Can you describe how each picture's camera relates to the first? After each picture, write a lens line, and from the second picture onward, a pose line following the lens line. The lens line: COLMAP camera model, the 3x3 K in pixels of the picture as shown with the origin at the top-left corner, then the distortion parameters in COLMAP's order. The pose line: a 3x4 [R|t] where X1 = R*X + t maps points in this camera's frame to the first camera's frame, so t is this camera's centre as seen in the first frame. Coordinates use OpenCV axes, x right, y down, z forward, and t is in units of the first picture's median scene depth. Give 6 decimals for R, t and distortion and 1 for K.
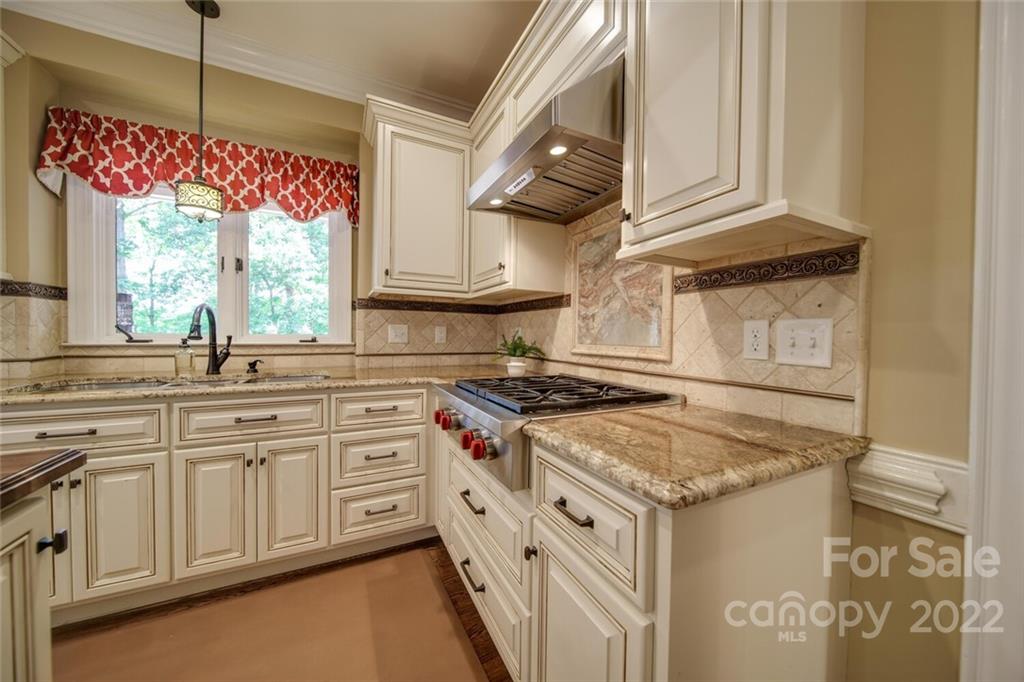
lens RADIAL K [[358.1, 0, 515.7], [0, 358.1, 341.7], [0, 0, 1]] dist [-0.002566, -0.000901]
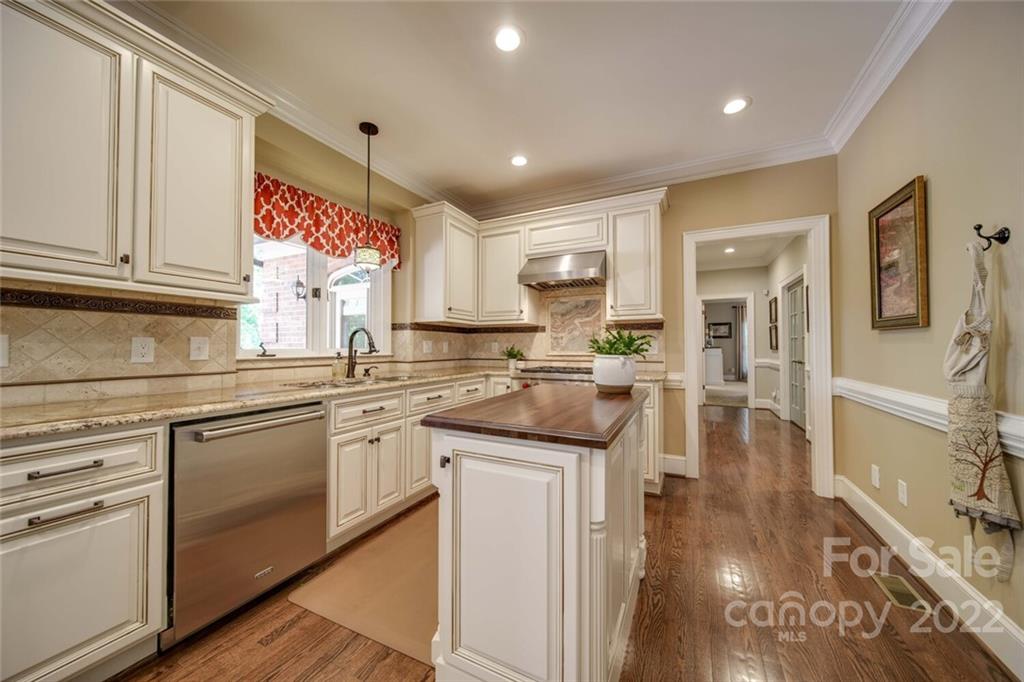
lens RADIAL K [[358.1, 0, 514.2], [0, 358.1, 341.1], [0, 0, 1]] dist [-0.002566, -0.000901]
pose [[0.793649, -0.002499, 0.608371, -1.291127], [0.022686, 0.999418, -0.025489, -0.001166], [-0.607953, 0.034031, 0.793243, -0.528551]]
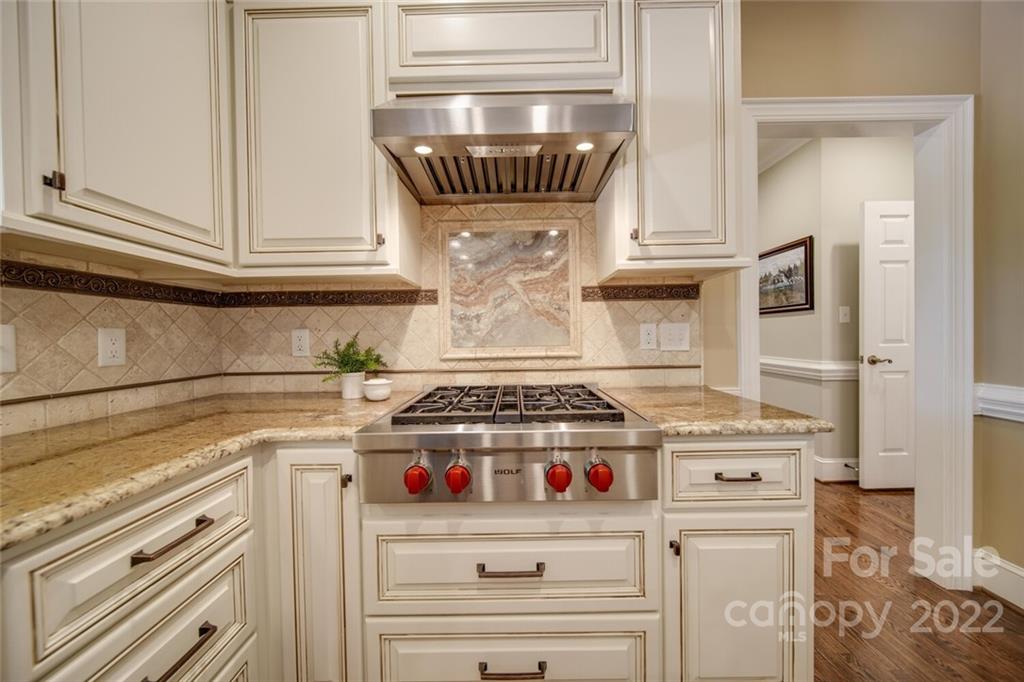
lens RADIAL K [[358.1, 0, 512.5], [0, 358.1, 340.8], [0, 0, 1]] dist [-0.002566, -0.000901]
pose [[0.450559, -0.032745, 0.892146, -0.554775], [0.040084, 0.999061, 0.016426, -0.020299], [-0.891846, 0.028360, 0.451449, 0.488942]]
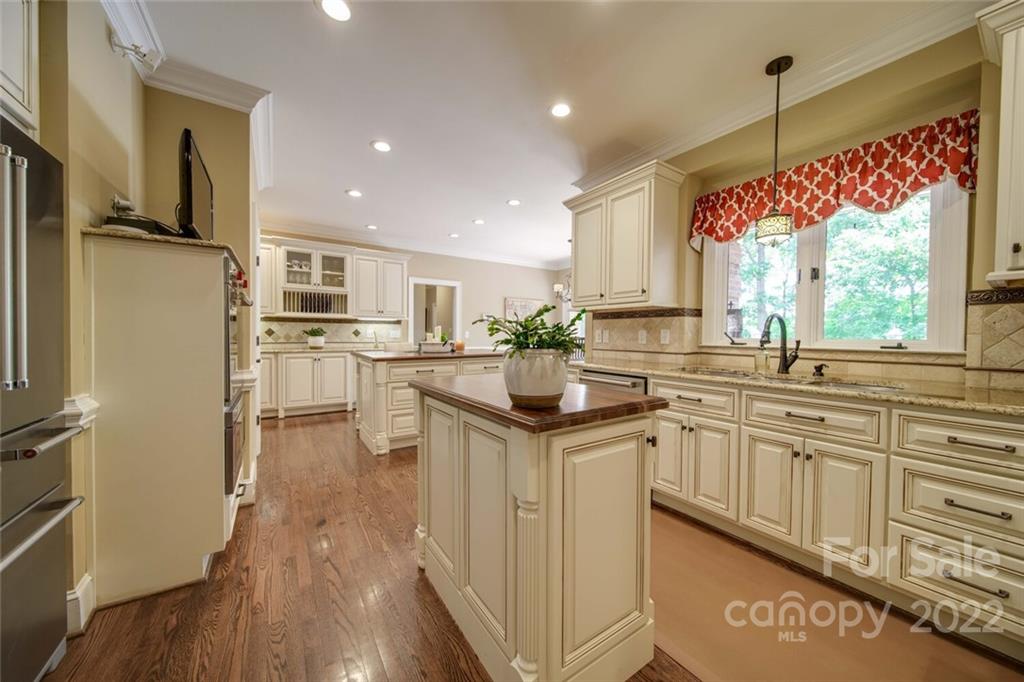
lens RADIAL K [[358.1, 0, 514.2], [0, 358.1, 341.7], [0, 0, 1]] dist [-0.002566, -0.000901]
pose [[0.125595, 0.011136, -0.992019, 0.214454], [-0.025606, 0.999640, 0.007979, 0.001340], [0.991751, 0.024399, 0.125835, -0.019075]]
